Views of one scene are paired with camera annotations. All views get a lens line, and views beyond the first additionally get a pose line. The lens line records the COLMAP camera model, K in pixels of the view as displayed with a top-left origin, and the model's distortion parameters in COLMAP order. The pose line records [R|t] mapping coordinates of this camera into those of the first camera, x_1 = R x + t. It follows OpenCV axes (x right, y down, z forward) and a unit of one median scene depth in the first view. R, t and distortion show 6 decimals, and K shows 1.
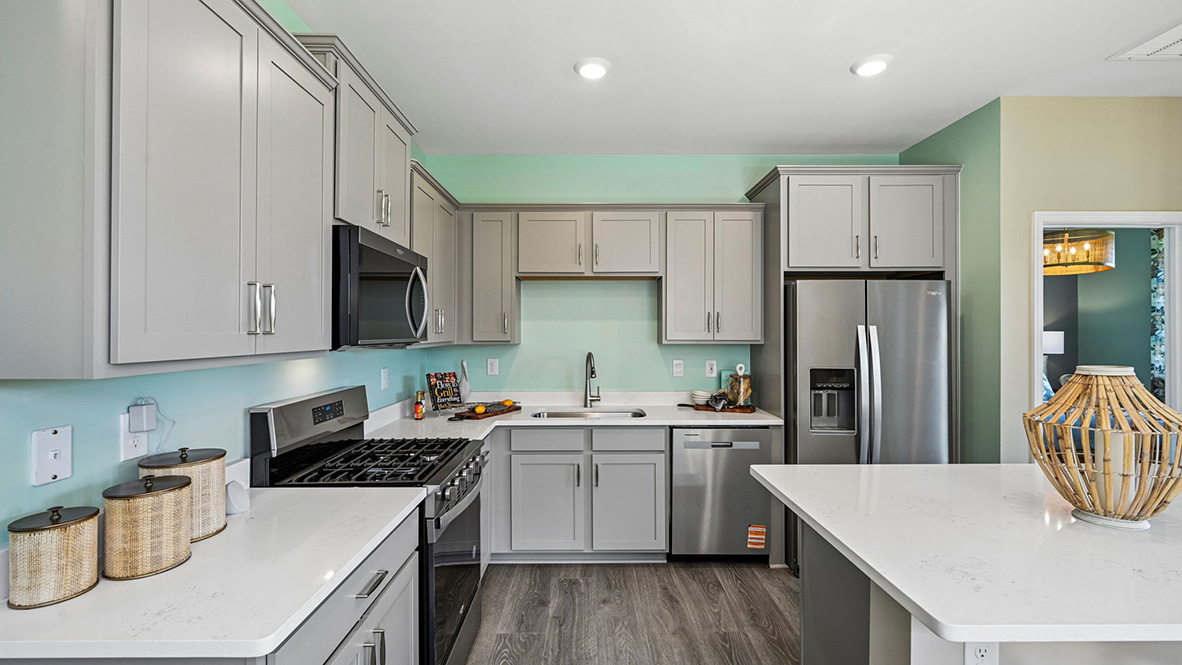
lens RADIAL K [[513.7, 0, 593.0], [0, 513.7, 333.7], [0, 0, 1]] dist [-0.003457, 0.001687]
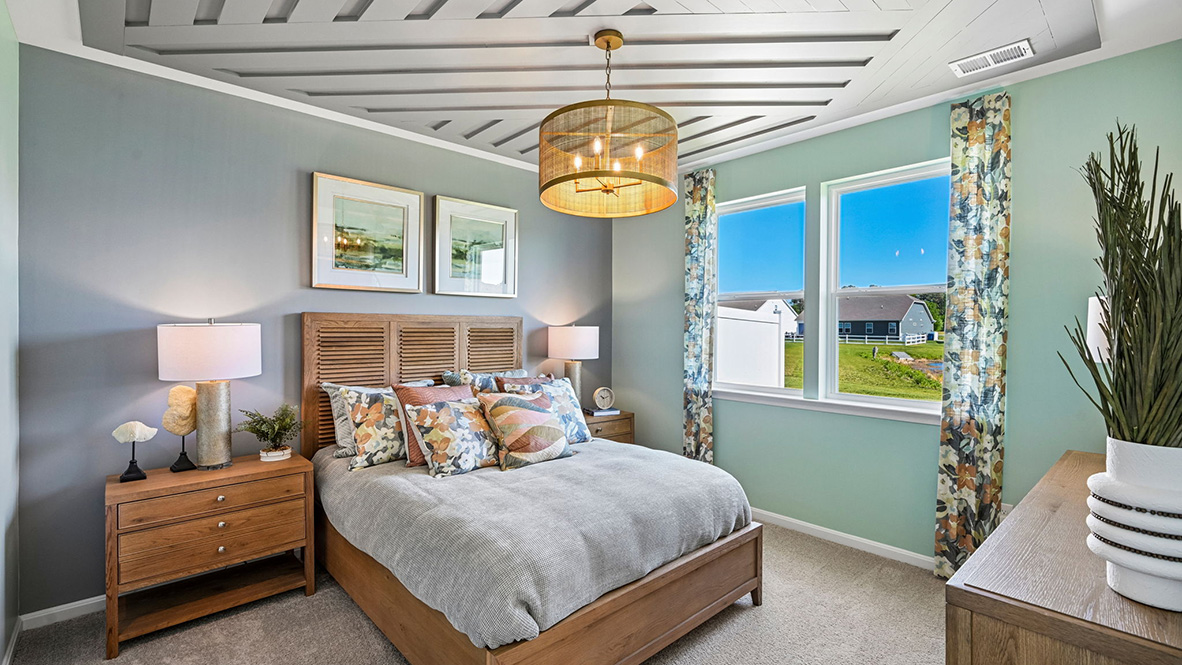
lens RADIAL K [[513.7, 0, 585.6], [0, 513.7, 327.5], [0, 0, 1]] dist [-0.003457, 0.001687]
pose [[0.745650, 0.004822, 0.666320, 0.878100], [-0.002882, 0.999988, -0.004011, 0.000073], [-0.666332, 0.001071, 0.745655, 0.980463]]
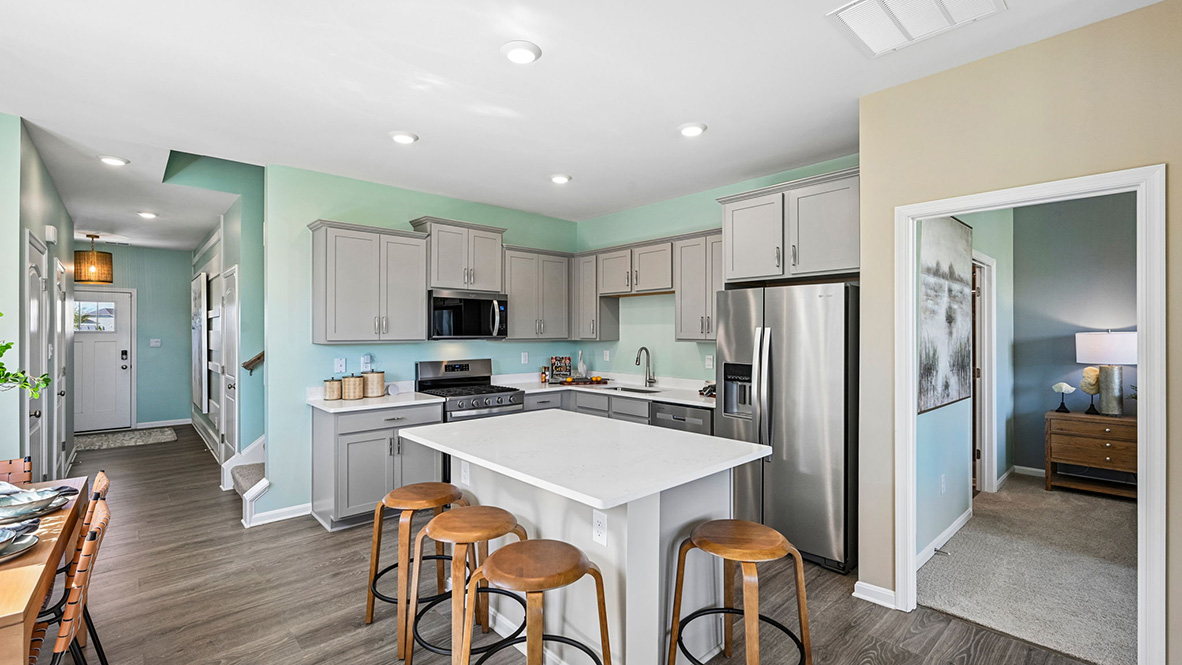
lens RADIAL K [[513.7, 0, 595.4], [0, 513.7, 330.8], [0, 0, 1]] dist [-0.003457, 0.001687]
pose [[0.669012, -0.000859, -0.743251, 1.093096], [-0.002425, 0.999991, -0.003338, -0.003600], [0.743248, 0.004036, 0.669004, -0.045740]]
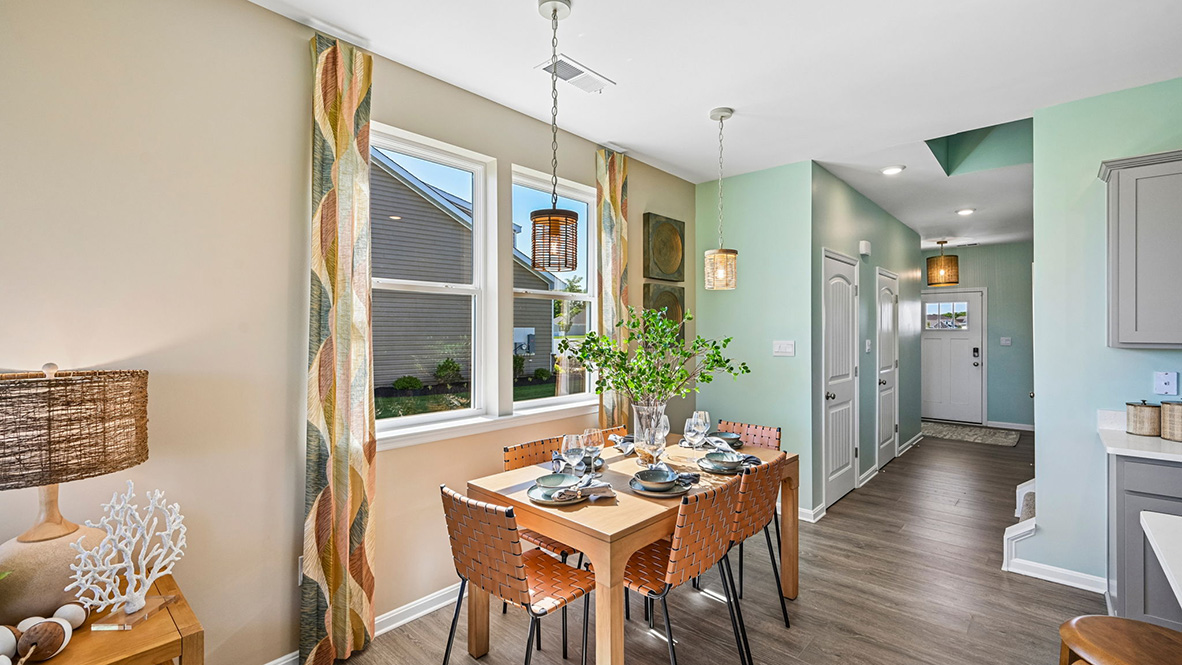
lens RADIAL K [[513.7, 0, 587.4], [0, 513.7, 328.9], [0, 0, 1]] dist [-0.003457, 0.001687]
pose [[-0.682491, -0.001138, -0.730893, 0.909561], [-0.002153, 0.999998, 0.000453, -0.003133], [0.730890, 0.001883, -0.682492, 0.244408]]
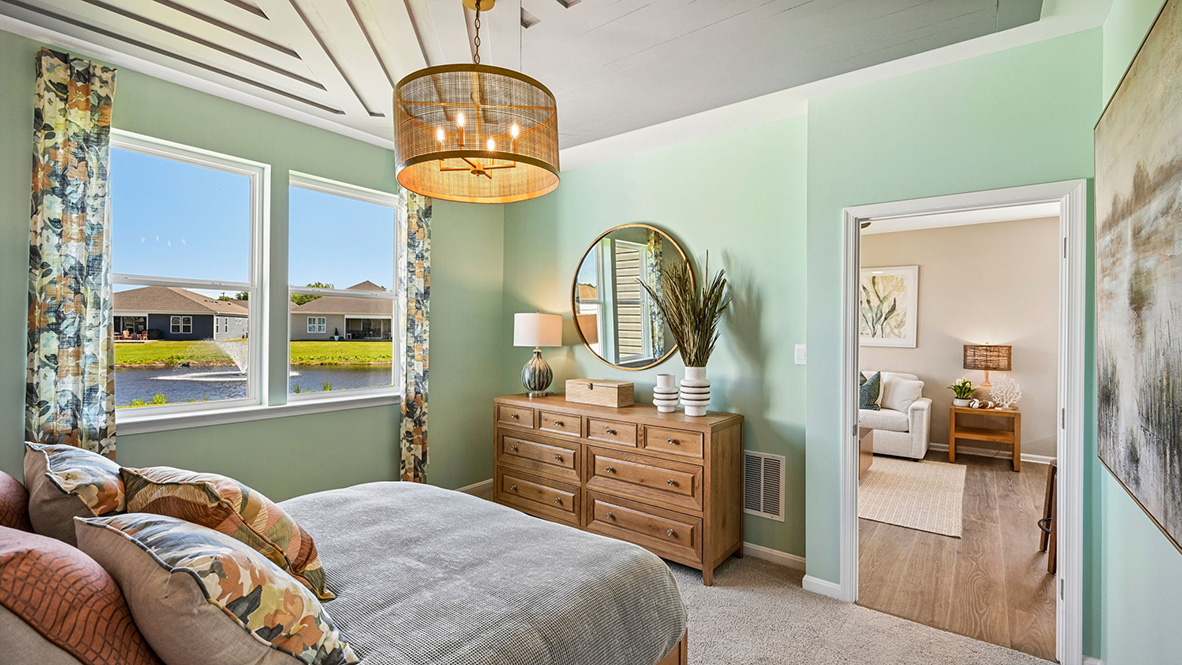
lens RADIAL K [[513.7, 0, 592.5], [0, 513.7, 328.2], [0, 0, 1]] dist [-0.003457, 0.001687]
pose [[-0.788202, -0.005178, 0.615395, 0.885026], [-0.008327, 0.999963, -0.002252, -0.004515], [-0.615361, -0.006899, -0.788215, 1.926438]]
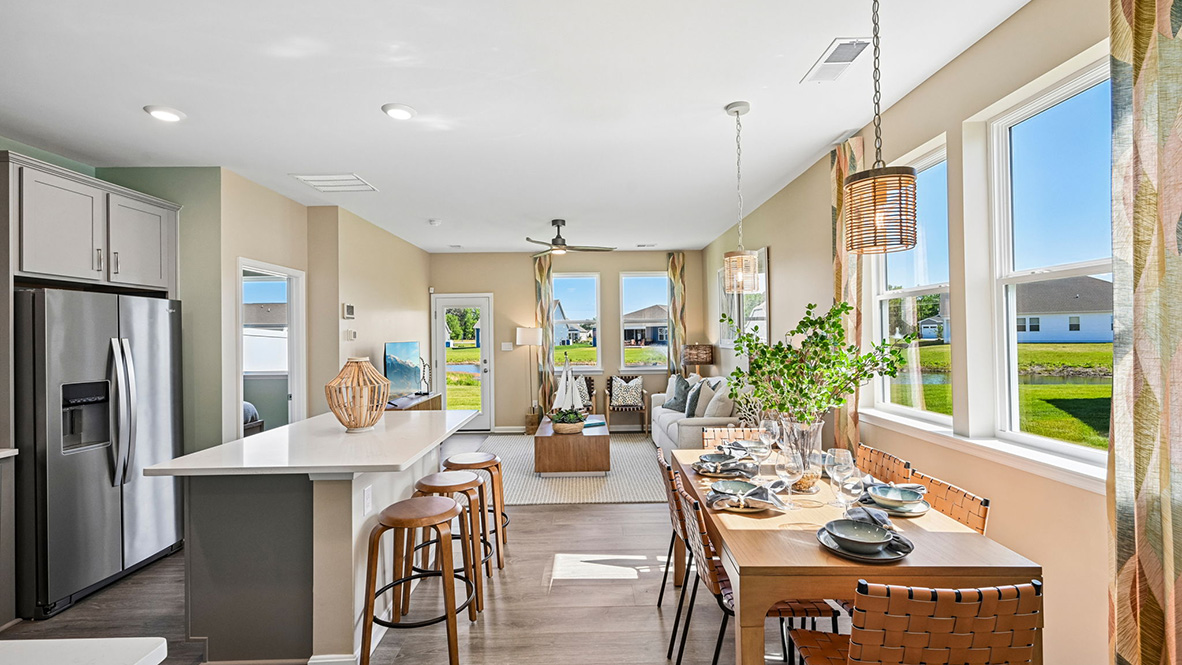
lens RADIAL K [[513.7, 0, 589.9], [0, 513.7, 333.2], [0, 0, 1]] dist [-0.003457, 0.001687]
pose [[0.004316, 0.006465, 0.999970, -0.479596], [0.017914, 0.999818, -0.006541, -0.002178], [-0.999830, 0.017942, 0.004200, 0.036461]]
